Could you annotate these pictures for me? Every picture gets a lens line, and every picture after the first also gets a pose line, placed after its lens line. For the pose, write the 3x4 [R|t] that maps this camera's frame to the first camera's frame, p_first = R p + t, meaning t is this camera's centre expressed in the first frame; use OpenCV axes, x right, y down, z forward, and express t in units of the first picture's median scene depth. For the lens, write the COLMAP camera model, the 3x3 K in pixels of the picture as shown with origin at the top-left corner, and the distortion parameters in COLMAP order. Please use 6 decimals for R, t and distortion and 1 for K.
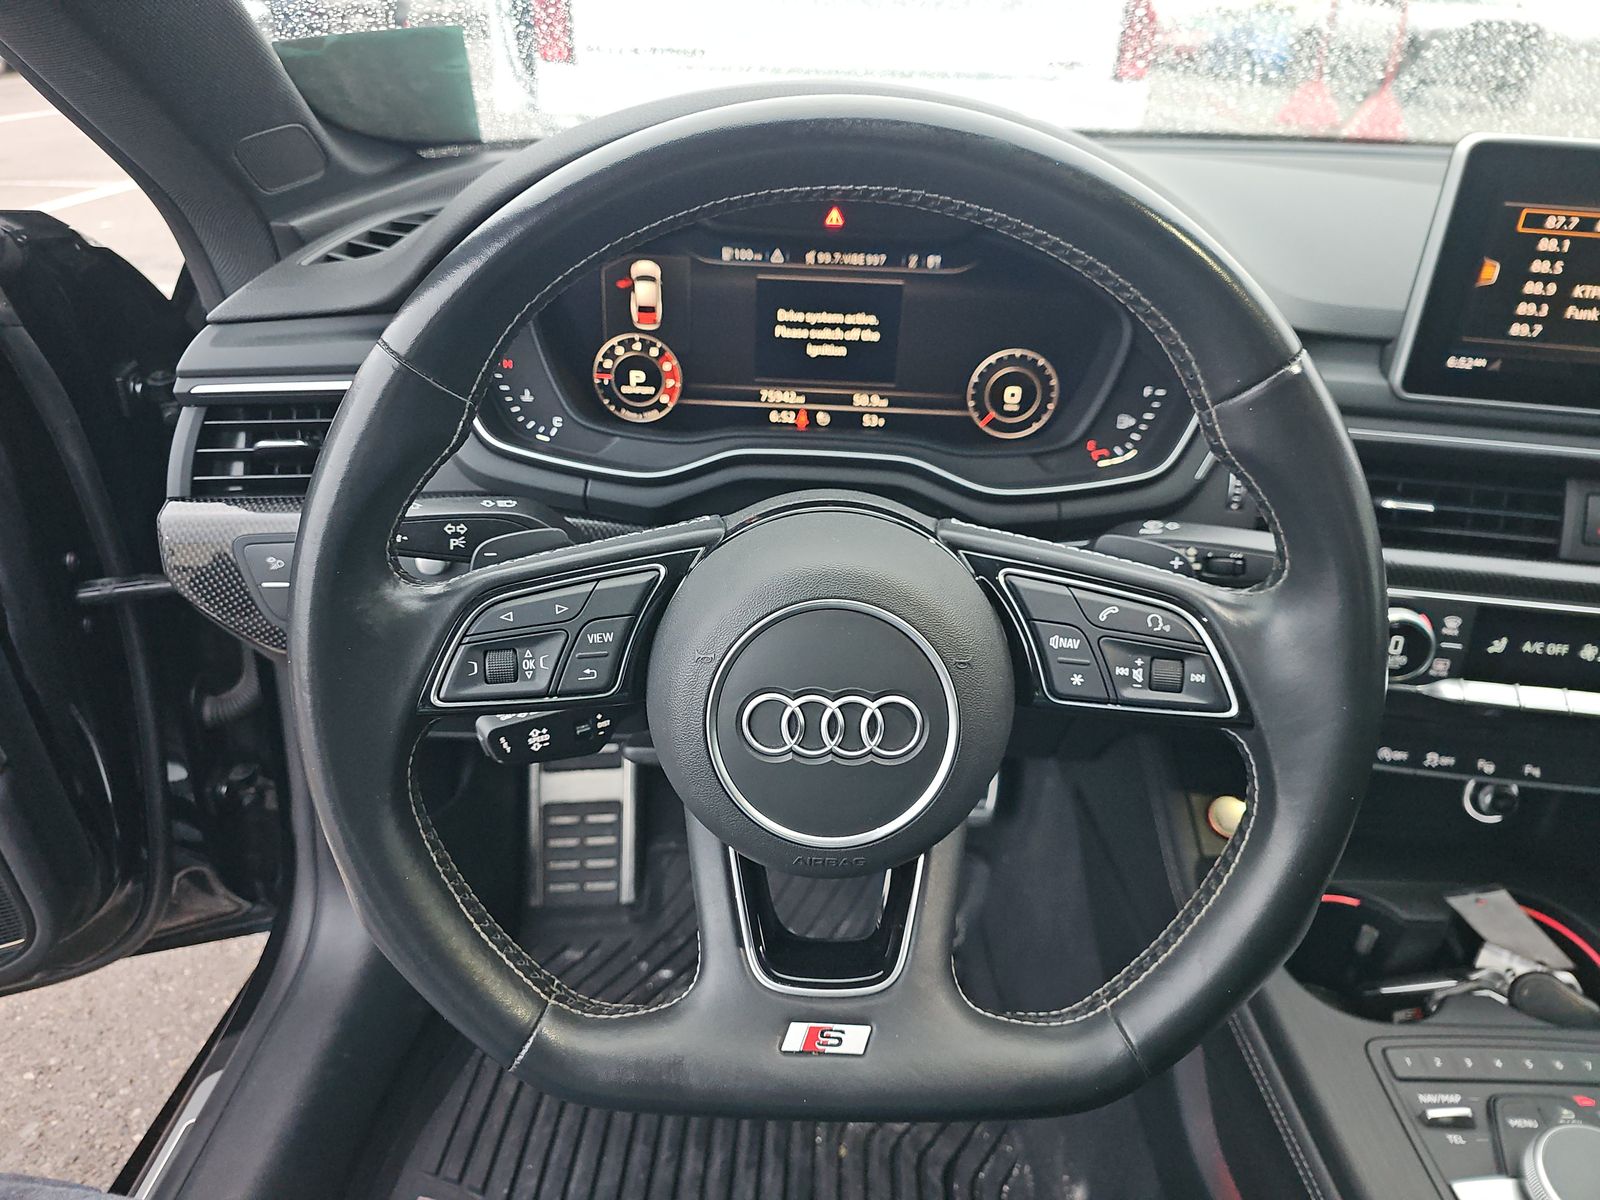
lens RADIAL K [[1054.3, 0, 800.0], [0, 1054.3, 600.0], [0, 0, 1]] dist [0.069608, -0.086906]
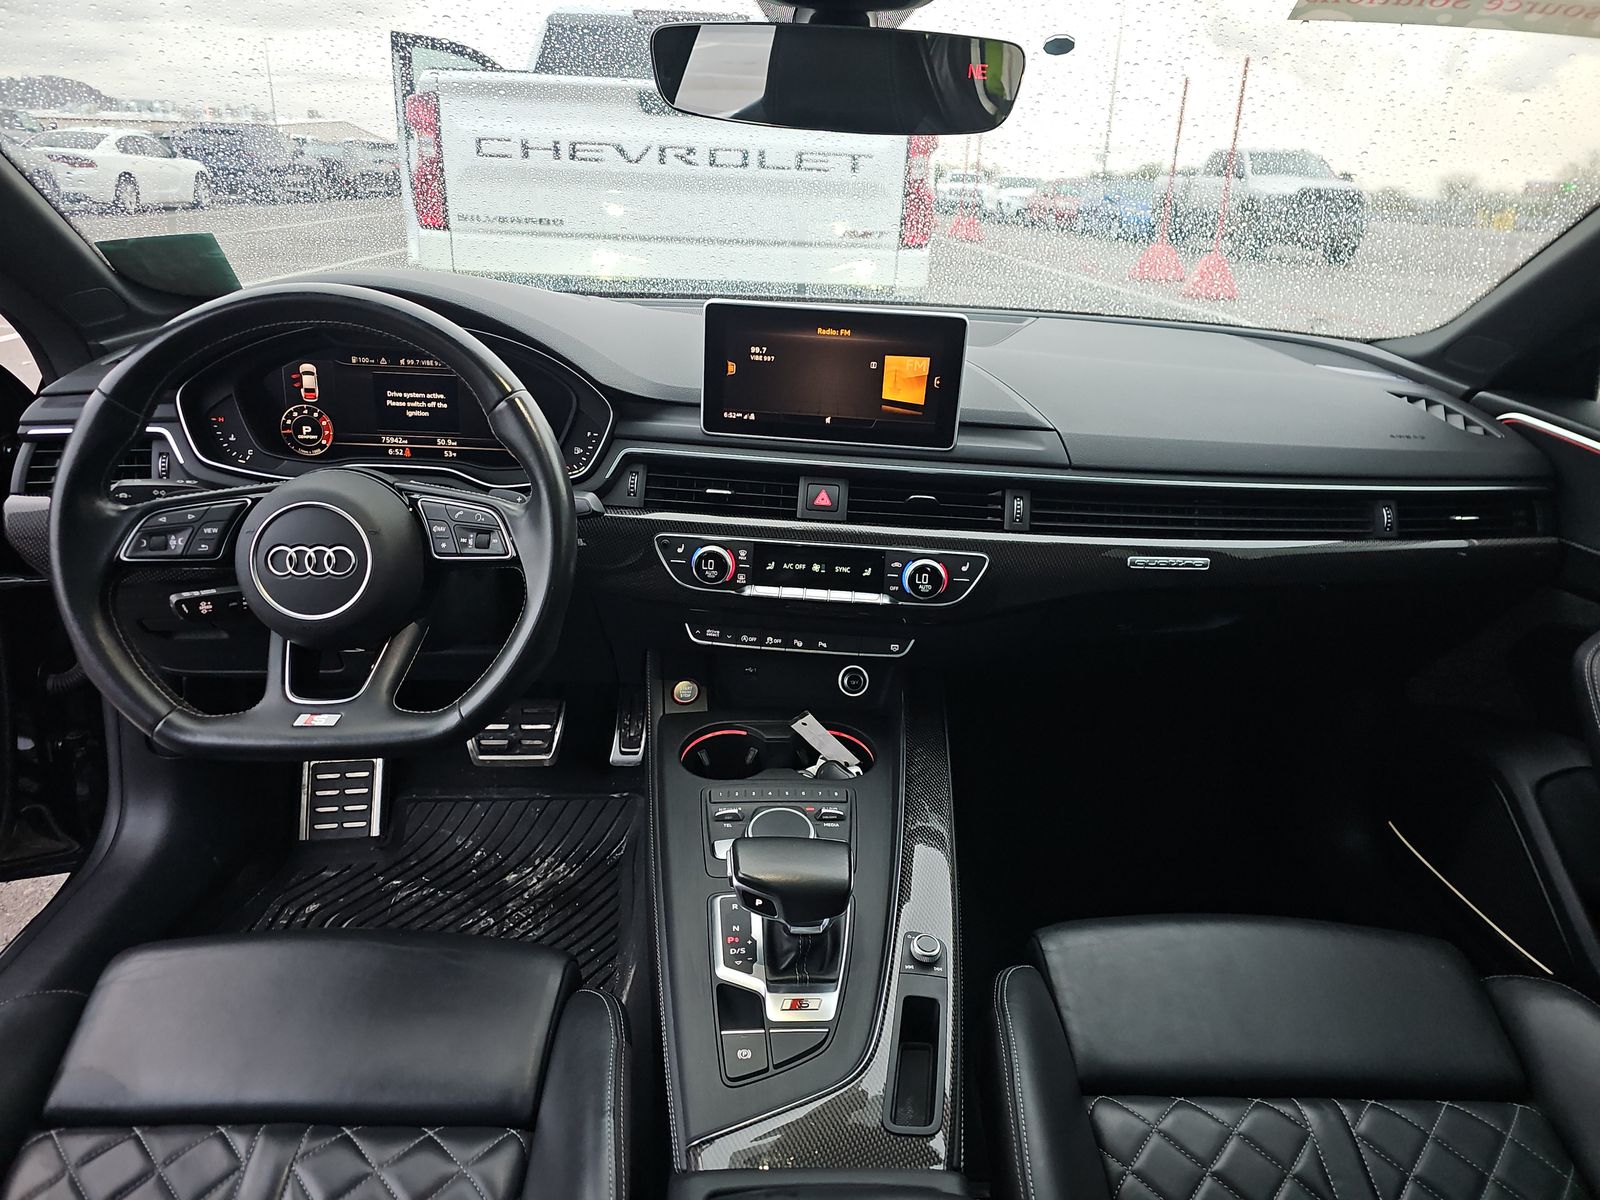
lens RADIAL K [[1062.4, 0, 800.0], [0, 1062.4, 600.0], [0, 0, 1]] dist [0.110283, -0.091275]
pose [[0.998781, -0.016664, 0.046469, 0.573471], [0.022262, 0.992196, -0.122685, 0.305028], [-0.044061, 0.123570, 0.991357, -0.761752]]
